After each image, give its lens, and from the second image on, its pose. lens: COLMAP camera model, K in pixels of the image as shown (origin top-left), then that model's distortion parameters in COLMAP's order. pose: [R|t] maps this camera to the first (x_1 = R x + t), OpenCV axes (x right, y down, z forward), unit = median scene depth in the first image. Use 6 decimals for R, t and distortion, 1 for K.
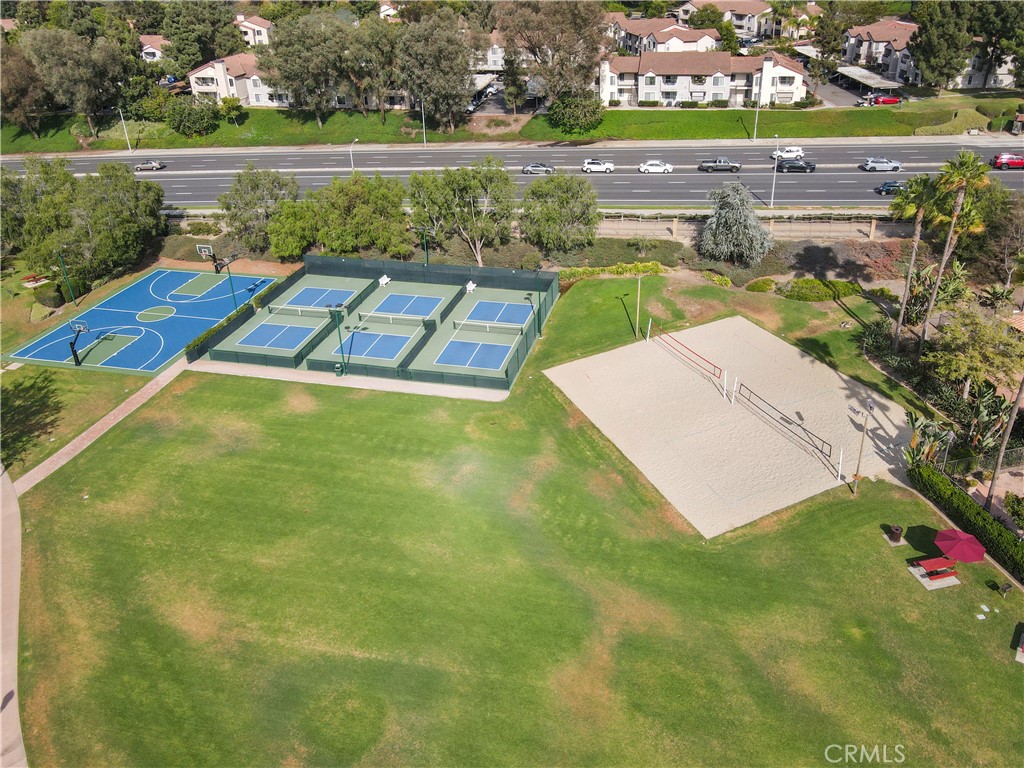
lens RADIAL K [[805.2, 0, 548.9], [0, 805.2, 278.8], [0, 0, 1]] dist [0.005931, 0.011503]
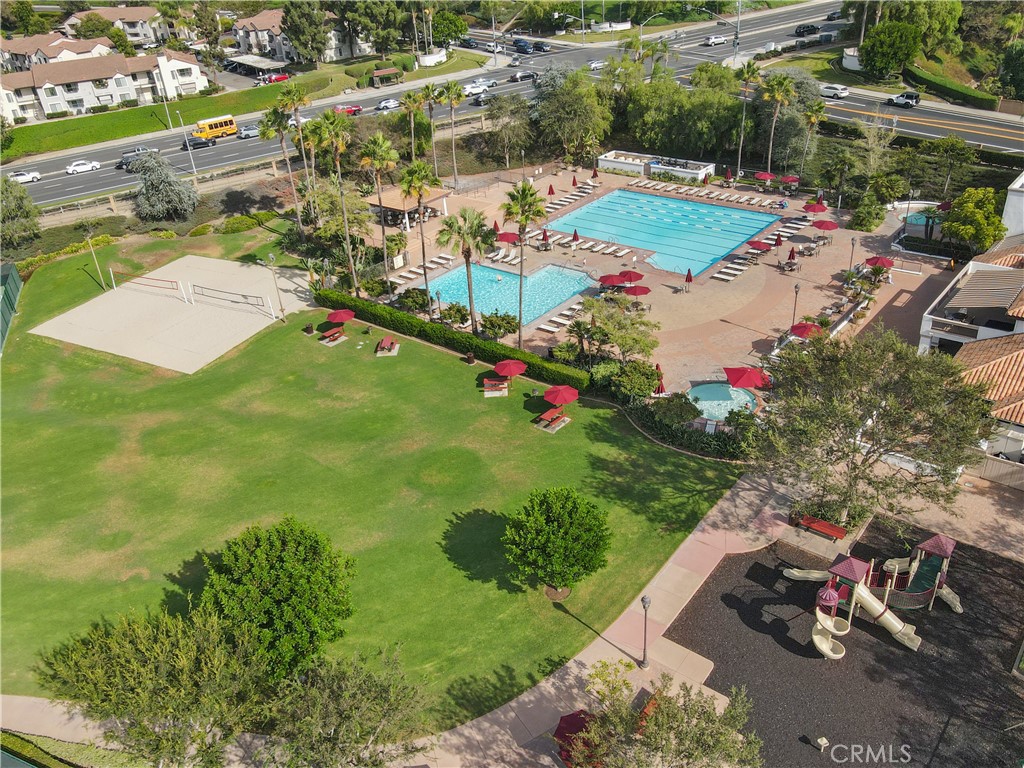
lens RADIAL K [[821.9, 0, 513.4], [0, 821.9, 355.7], [0, 0, 1]] dist [-0.013010, 0.037721]
pose [[0.812773, -0.316289, 0.489245, -0.017108], [0.281464, 0.948465, 0.145577, 0.103546], [-0.510076, 0.019384, 0.859911, -0.234795]]
